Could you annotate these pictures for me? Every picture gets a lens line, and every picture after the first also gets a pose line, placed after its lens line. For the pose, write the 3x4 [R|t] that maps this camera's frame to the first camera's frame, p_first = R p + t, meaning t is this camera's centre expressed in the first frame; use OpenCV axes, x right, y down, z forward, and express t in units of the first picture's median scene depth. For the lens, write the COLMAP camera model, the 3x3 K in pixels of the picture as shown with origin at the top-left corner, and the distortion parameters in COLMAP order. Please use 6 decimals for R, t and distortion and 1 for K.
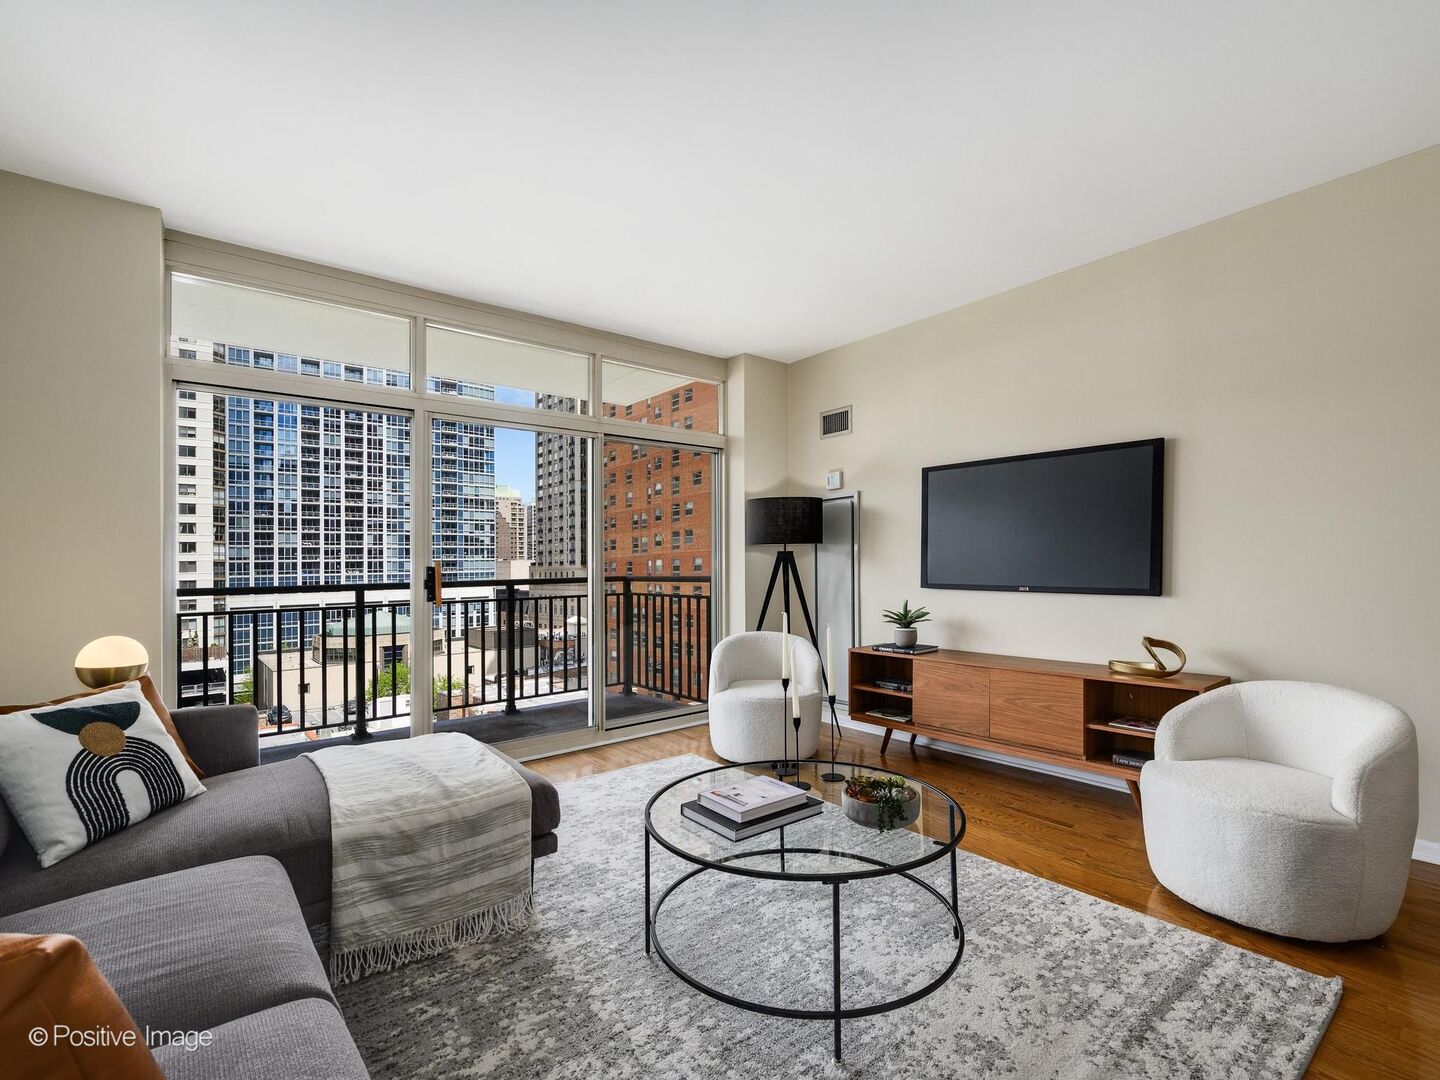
lens RADIAL K [[679.0, 0, 745.6], [0, 679.0, 572.4], [0, 0, 1]] dist [0.001159, -0.001057]
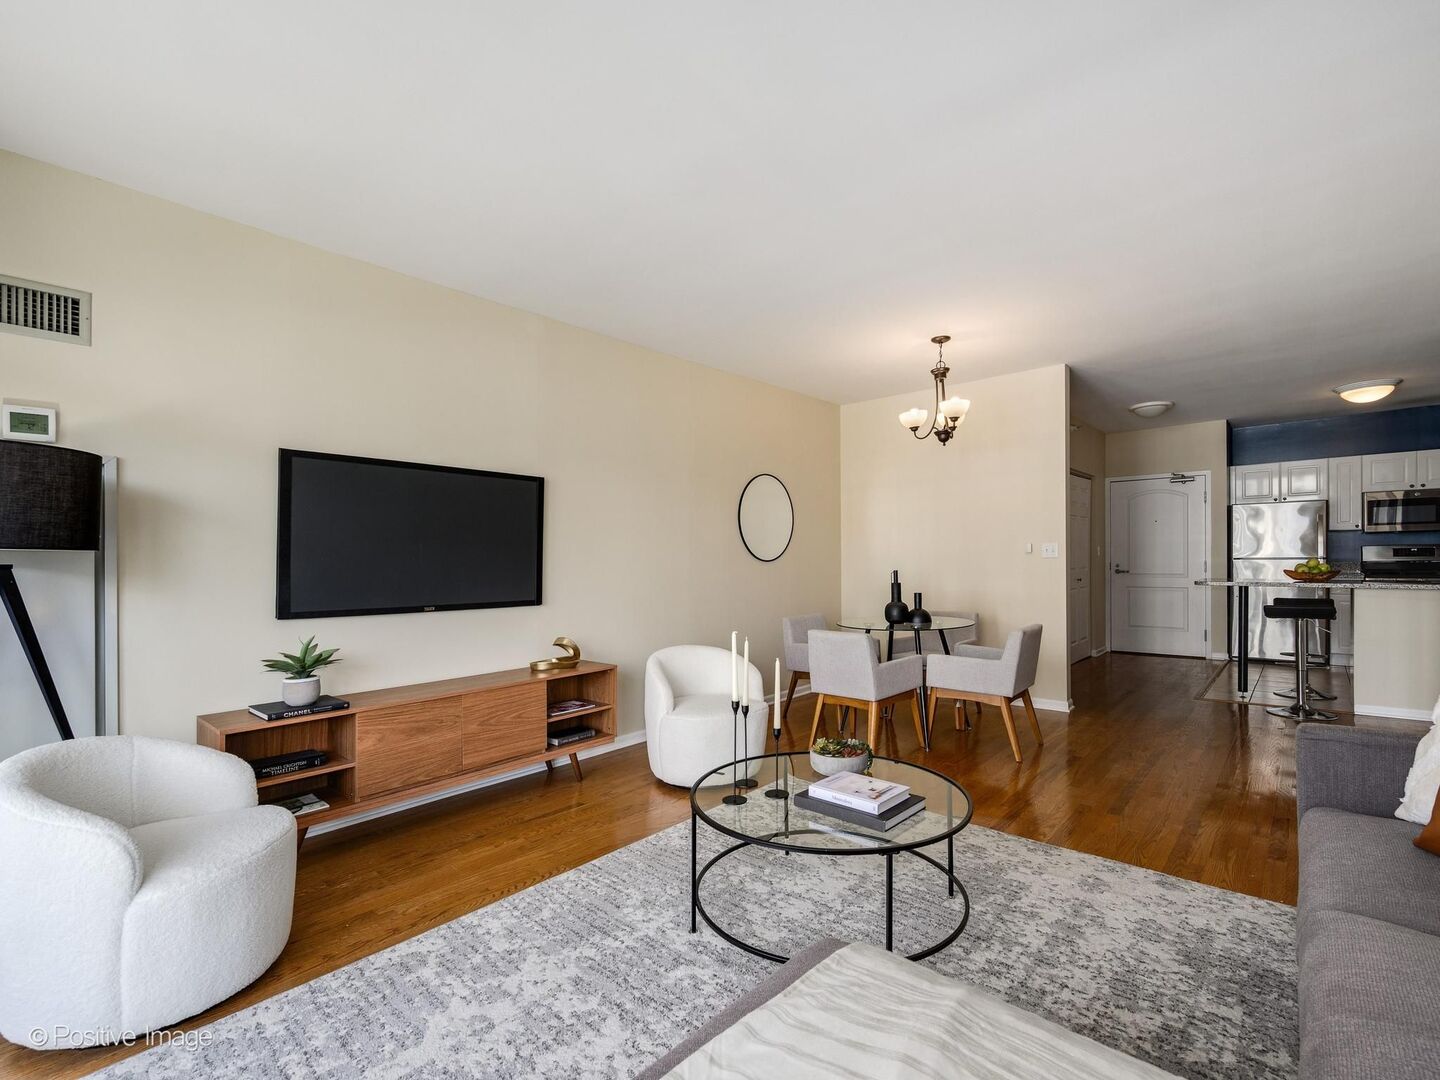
lens RADIAL K [[679.0, 0, 701.2], [0, 679.0, 581.7], [0, 0, 1]] dist [0.001159, -0.001057]
pose [[-0.144305, -0.010818, 0.989474, -0.553854], [0.027950, 0.999497, 0.015004, -0.016213], [-0.989138, 0.029821, -0.143930, 0.748943]]
